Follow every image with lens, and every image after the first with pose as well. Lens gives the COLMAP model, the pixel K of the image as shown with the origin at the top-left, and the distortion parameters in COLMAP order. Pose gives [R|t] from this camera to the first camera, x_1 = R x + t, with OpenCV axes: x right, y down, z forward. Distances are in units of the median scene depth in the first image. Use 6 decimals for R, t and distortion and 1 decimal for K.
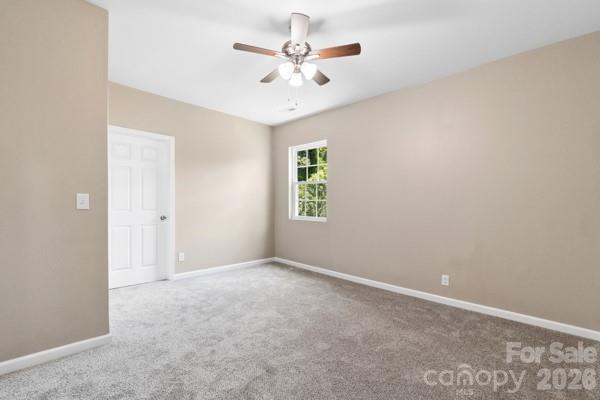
lens RADIAL K [[269.8, 0, 300.0], [0, 269.8, 200.0], [0, 0, 1]] dist [0.001381, 0.000342]
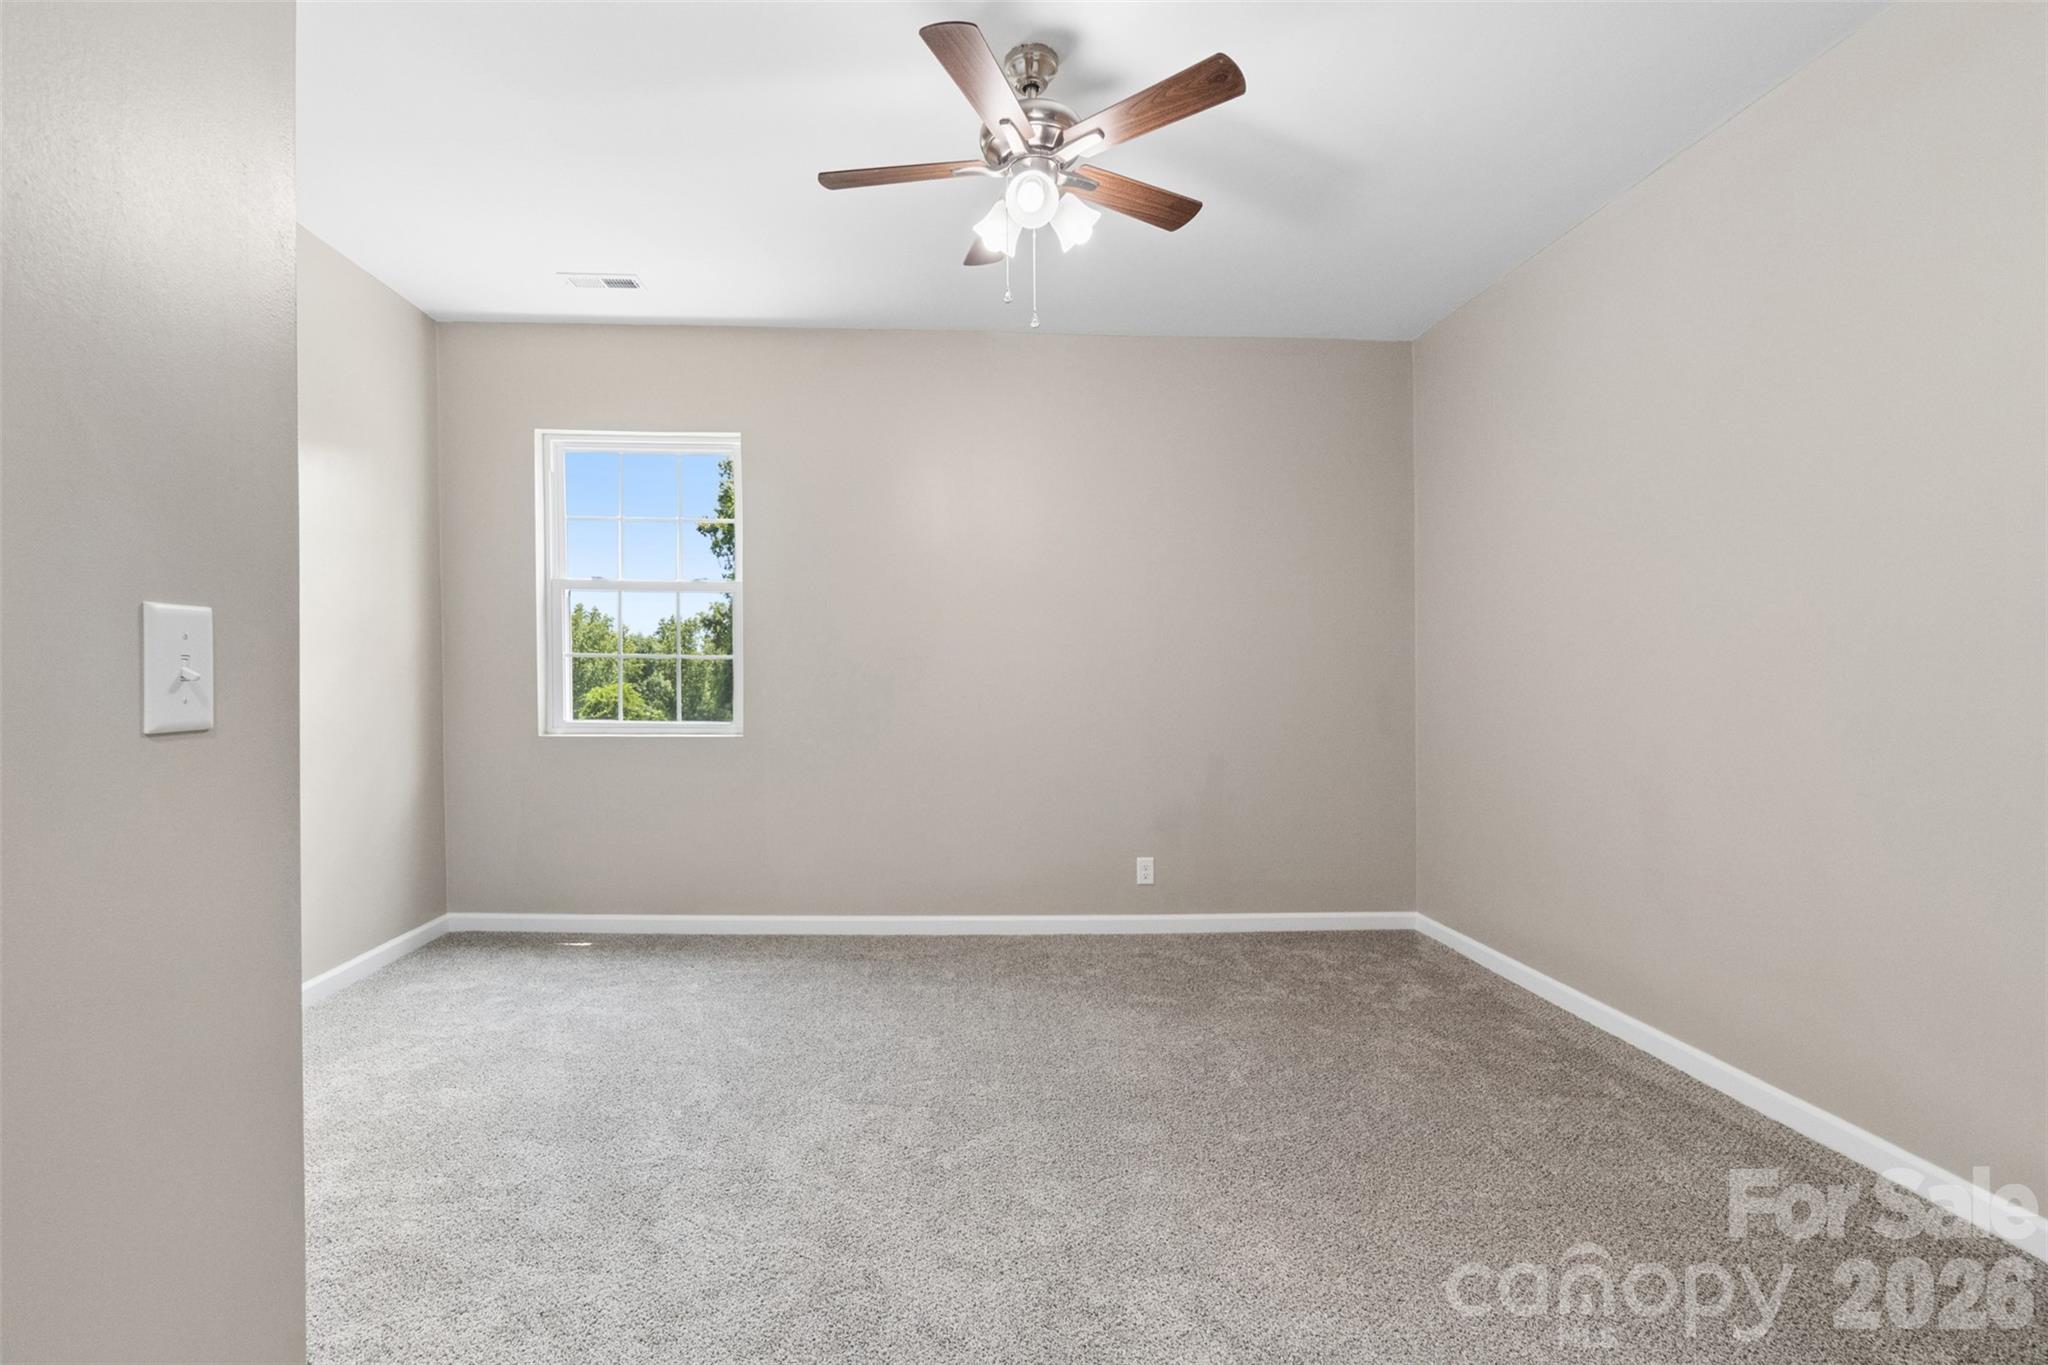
lens RADIAL K [[887.5, 0, 1021.7], [0, 887.5, 660.2], [0, 0, 1]] dist [-0.001680, 0.000410]
pose [[0.680709, 0.006159, 0.732528, -0.507536], [-0.009678, 0.999953, 0.000586, -0.000566], [-0.732490, -0.007489, 0.680737, 0.274473]]
